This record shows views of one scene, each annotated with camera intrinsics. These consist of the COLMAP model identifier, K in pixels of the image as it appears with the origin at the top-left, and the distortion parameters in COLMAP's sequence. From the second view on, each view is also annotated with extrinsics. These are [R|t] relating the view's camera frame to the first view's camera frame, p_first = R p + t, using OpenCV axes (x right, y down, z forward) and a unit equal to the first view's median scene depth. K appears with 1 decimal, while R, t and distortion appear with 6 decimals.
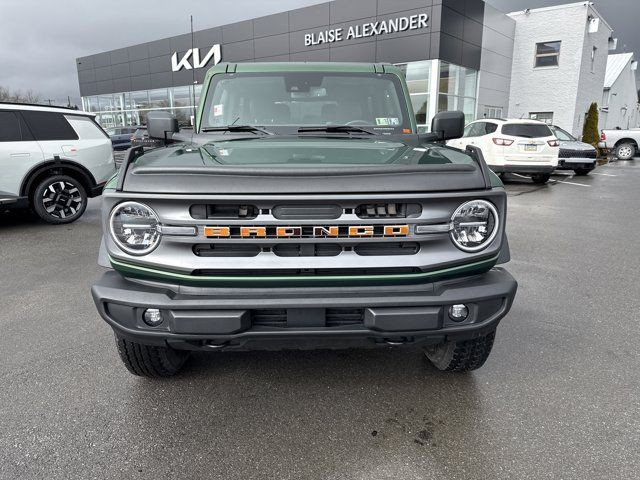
lens RADIAL K [[463.3, 0, 312.1], [0, 463.3, 245.8], [0, 0, 1]] dist [0.052534, -0.029460]
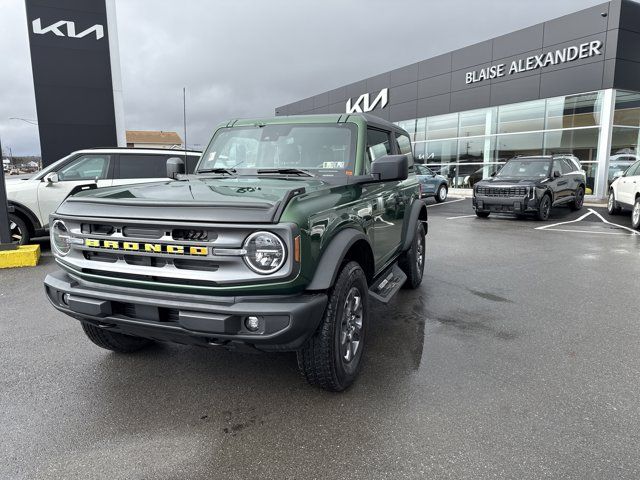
lens RADIAL K [[463.3, 0, 314.8], [0, 463.3, 242.9], [0, 0, 1]] dist [0.052534, -0.029460]
pose [[0.915810, 0.063767, -0.396518, 0.666916], [-0.095334, 0.993611, -0.060397, -0.005531], [0.390133, 0.093113, 0.916038, -0.041646]]
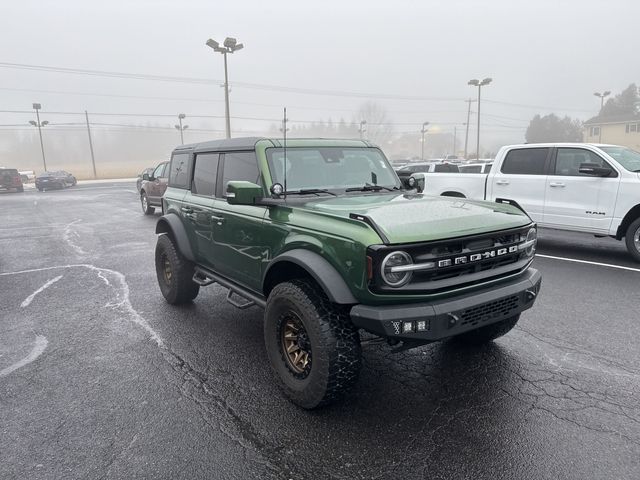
lens RADIAL K [[460.0, 0, 322.6], [0, 460.0, 236.4], [0, 0, 1]] dist [0.051488, -0.014447]
pose [[0.858033, -0.106383, 0.502456, -0.904087], [0.151347, 0.987244, -0.049427, -0.070345], [-0.490788, 0.118455, 0.863189, -0.123119]]
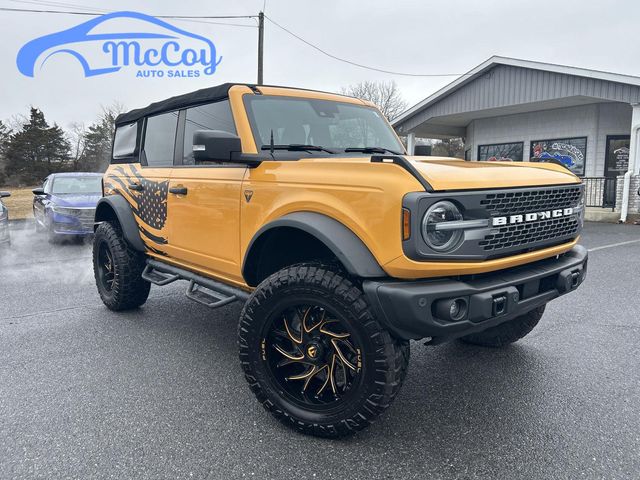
lens RADIAL K [[460.0, 0, 323.6], [0, 460.0, 237.0], [0, 0, 1]] dist [0.051488, -0.014447]
pose [[0.798378, -0.092800, 0.594963, -0.853103], [0.159381, 0.985382, -0.060175, 0.006170], [-0.580682, 0.142868, 0.801497, 0.205298]]
